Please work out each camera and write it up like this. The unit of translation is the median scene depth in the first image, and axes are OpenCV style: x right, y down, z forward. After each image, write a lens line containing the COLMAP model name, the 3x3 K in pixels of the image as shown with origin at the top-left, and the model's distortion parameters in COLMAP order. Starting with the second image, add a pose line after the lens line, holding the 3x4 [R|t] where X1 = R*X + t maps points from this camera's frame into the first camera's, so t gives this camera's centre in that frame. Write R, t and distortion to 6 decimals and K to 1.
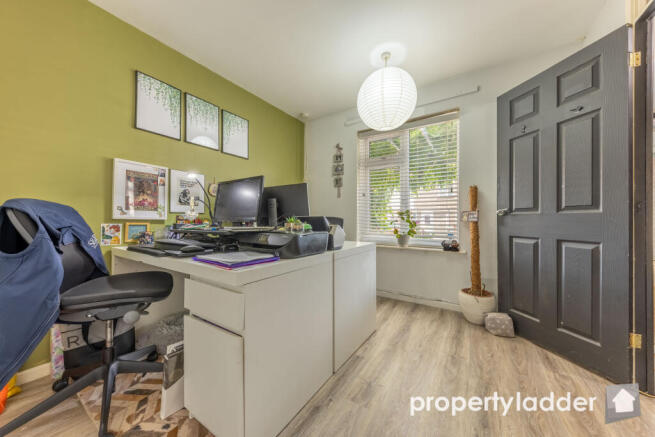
lens RADIAL K [[224.7, 0, 327.5], [0, 224.7, 218.5], [0, 0, 1]] dist [-0.000273, -0.000265]
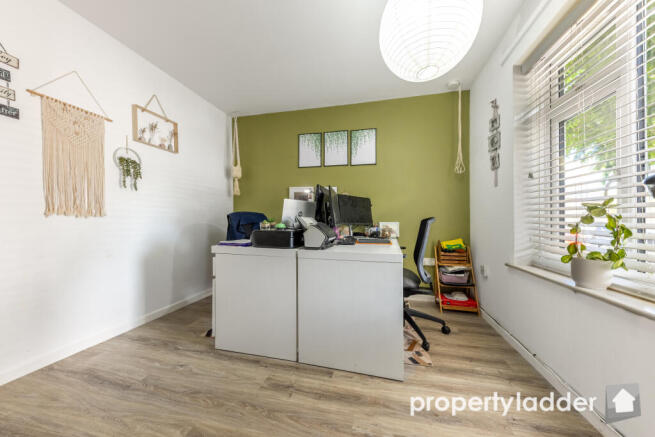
lens RADIAL K [[224.7, 0, 327.5], [0, 224.7, 218.5], [0, 0, 1]] dist [-0.000273, -0.000265]
pose [[0.334266, 0.002783, -0.942475, 0.769091], [0.003651, 0.999984, 0.004247, -0.008250], [0.942472, -0.004861, 0.334250, 0.539339]]
